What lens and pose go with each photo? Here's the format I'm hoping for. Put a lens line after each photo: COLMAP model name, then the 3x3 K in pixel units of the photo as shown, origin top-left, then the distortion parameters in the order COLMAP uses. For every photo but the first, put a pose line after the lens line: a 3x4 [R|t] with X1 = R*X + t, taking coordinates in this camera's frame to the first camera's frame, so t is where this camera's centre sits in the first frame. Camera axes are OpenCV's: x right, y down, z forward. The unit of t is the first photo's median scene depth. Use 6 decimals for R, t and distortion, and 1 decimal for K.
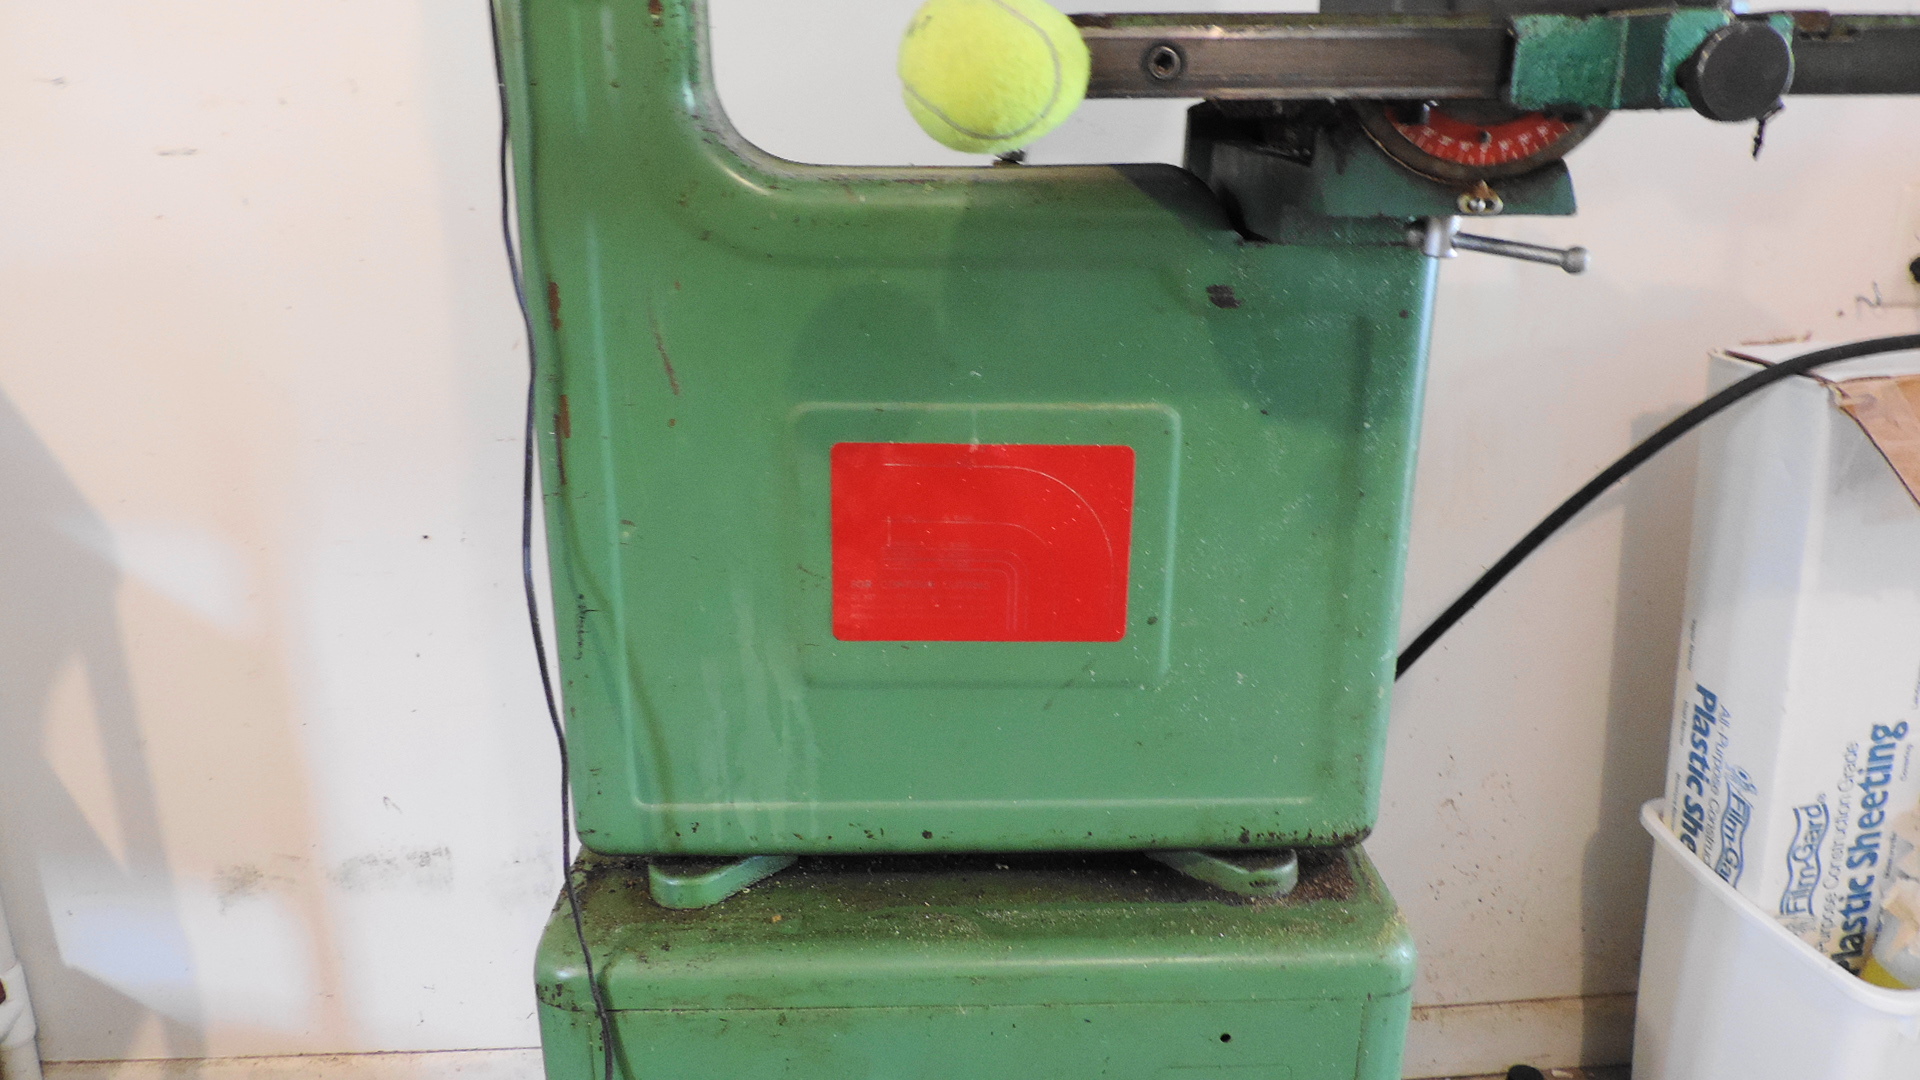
lens RADIAL K [[1383.2, 0, 960.0], [0, 1383.2, 540.0], [0, 0, 1]] dist [-0.027343, 0.004847]
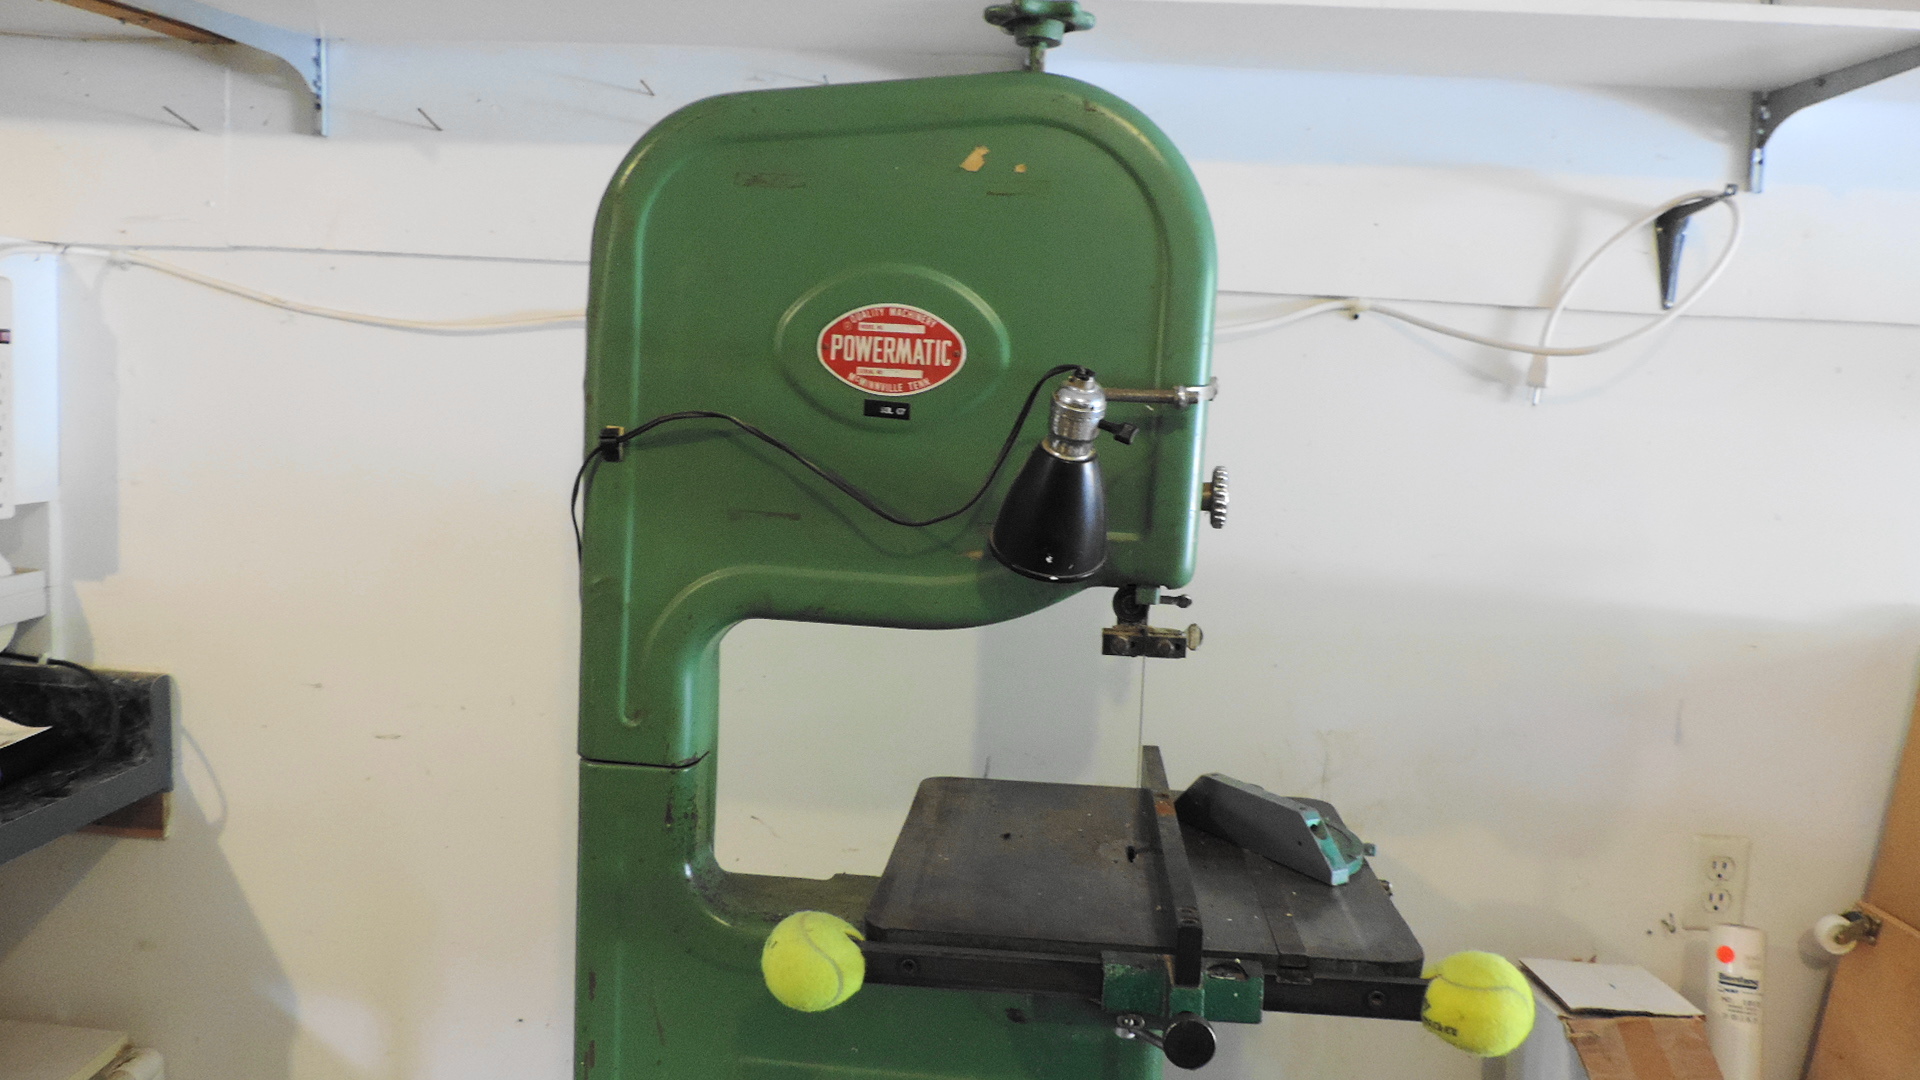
lens RADIAL K [[1383.2, 0, 960.0], [0, 1383.2, 540.0], [0, 0, 1]] dist [-0.027343, 0.004847]
pose [[0.991865, 0.057482, -0.113580, 0.261251], [-0.080598, 0.974200, -0.210802, -0.347739], [0.098533, 0.218242, 0.970908, -0.578078]]
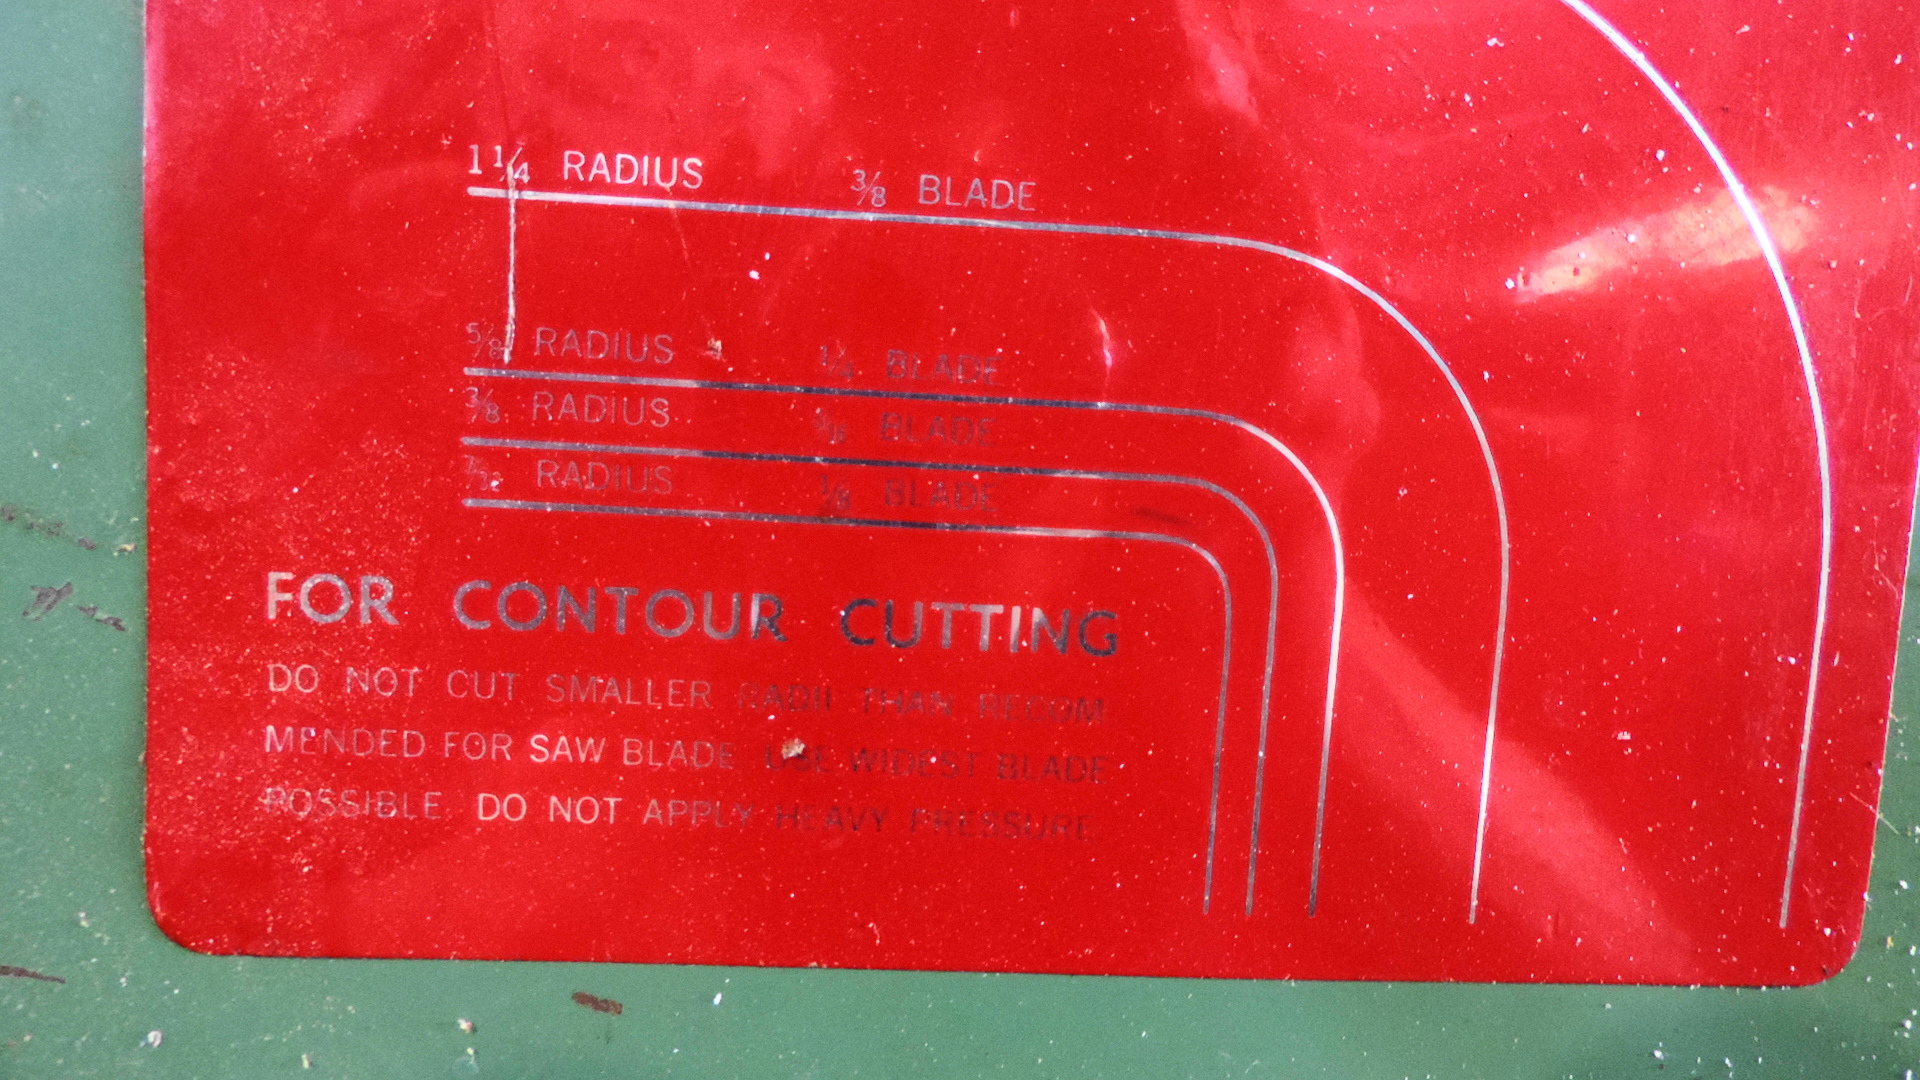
lens RADIAL K [[1383.2, 0, 960.0], [0, 1383.2, 540.0], [0, 0, 1]] dist [-0.027343, 0.004847]
pose [[0.998019, 0.039972, 0.048585, -0.005963], [-0.029597, 0.979738, -0.198084, 0.055077], [-0.055519, 0.196253, 0.978980, 0.839341]]
